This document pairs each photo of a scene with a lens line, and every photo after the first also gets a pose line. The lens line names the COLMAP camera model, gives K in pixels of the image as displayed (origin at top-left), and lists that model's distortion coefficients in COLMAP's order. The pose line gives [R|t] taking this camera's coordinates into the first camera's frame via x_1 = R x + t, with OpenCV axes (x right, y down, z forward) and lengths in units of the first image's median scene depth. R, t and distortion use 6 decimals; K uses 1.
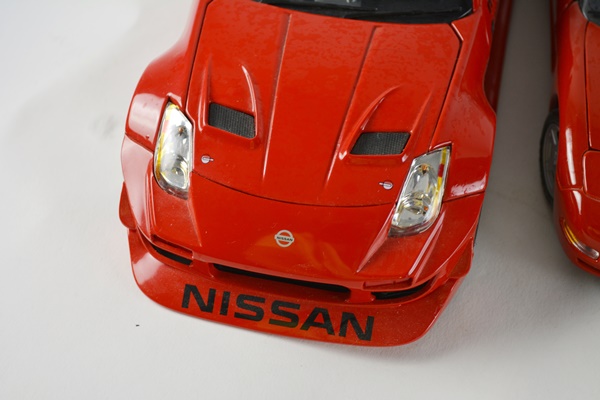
lens RADIAL K [[1112.3, 0, 300.0], [0, 1112.3, 200.0], [0, 0, 1]] dist [0.014529, -0.057022]
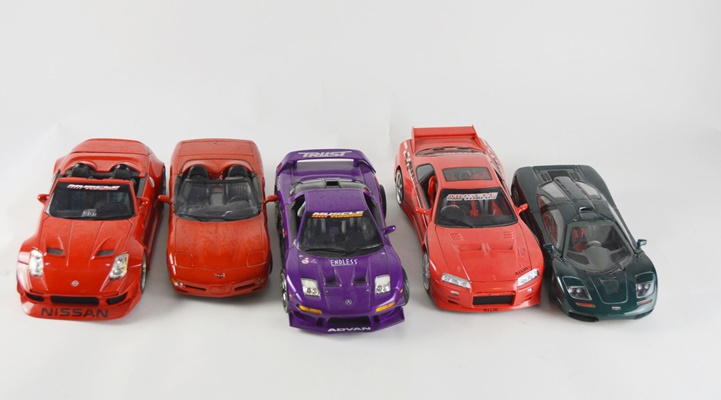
lens RADIAL K [[1168.9, 0, 360.5], [0, 1168.9, 200.0], [0, 0, 1]] dist [-0.017947, -0.144840]
pose [[0.970967, -0.069527, 0.228886, 0.028193], [0.143479, 0.934878, -0.324680, 0.933623], [-0.191407, 0.348094, 0.917711, -2.087914]]
